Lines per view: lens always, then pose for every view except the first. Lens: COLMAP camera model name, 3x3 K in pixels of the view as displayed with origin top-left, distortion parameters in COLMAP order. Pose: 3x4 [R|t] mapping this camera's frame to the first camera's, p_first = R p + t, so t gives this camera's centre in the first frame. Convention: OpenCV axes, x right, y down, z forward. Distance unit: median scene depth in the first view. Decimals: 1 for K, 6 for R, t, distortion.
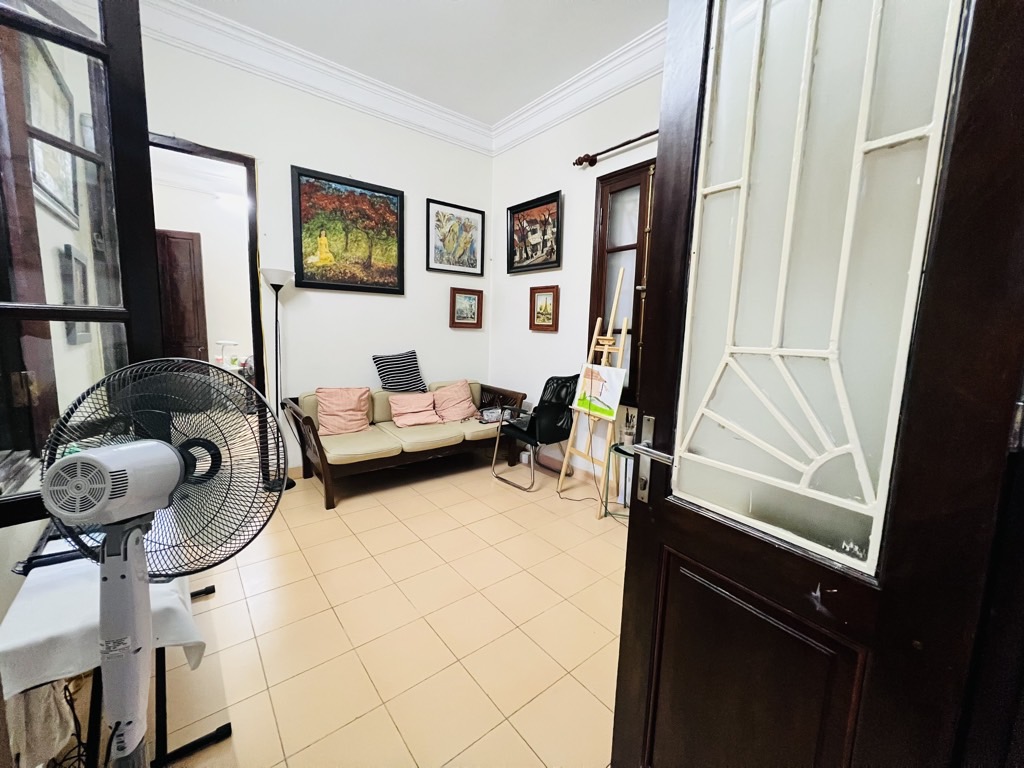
lens RADIAL K [[409.8, 0, 513.7], [0, 409.8, 383.7], [0, 0, 1]] dist [0.003232, -0.000099]
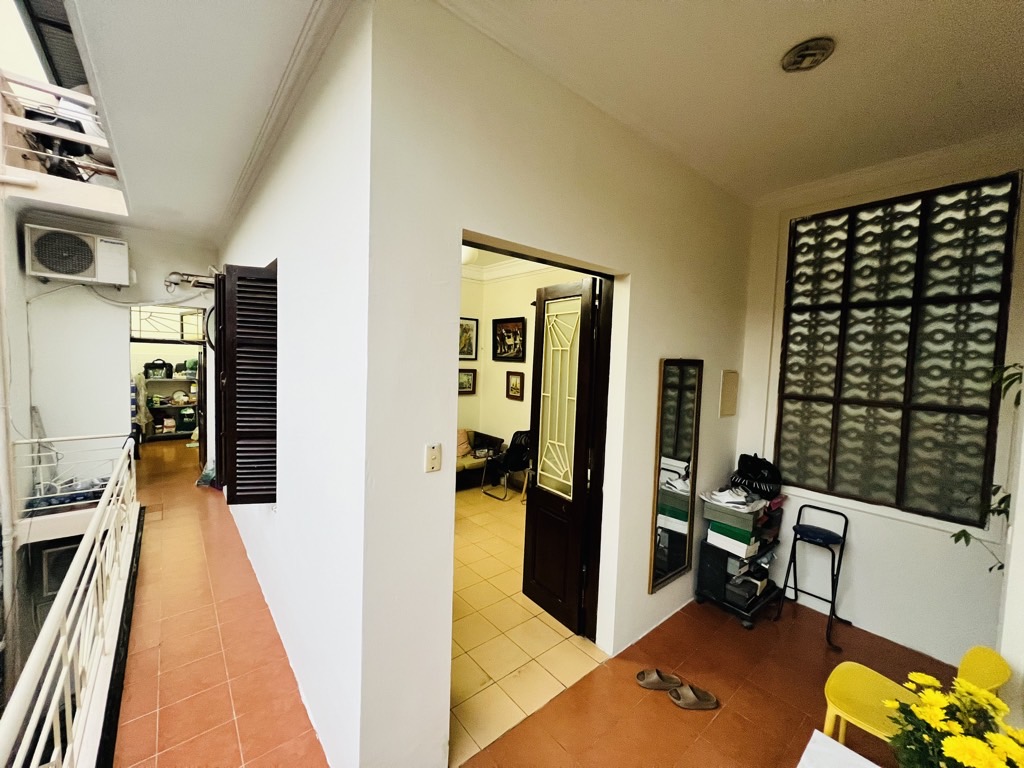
lens RADIAL K [[409.8, 0, 510.3], [0, 409.8, 378.5], [0, 0, 1]] dist [0.003232, -0.000099]
pose [[0.999882, 0.006091, 0.014095, 0.032695], [-0.004839, 0.996177, -0.087221, -0.070283], [-0.014573, 0.087143, 0.996089, -0.578699]]
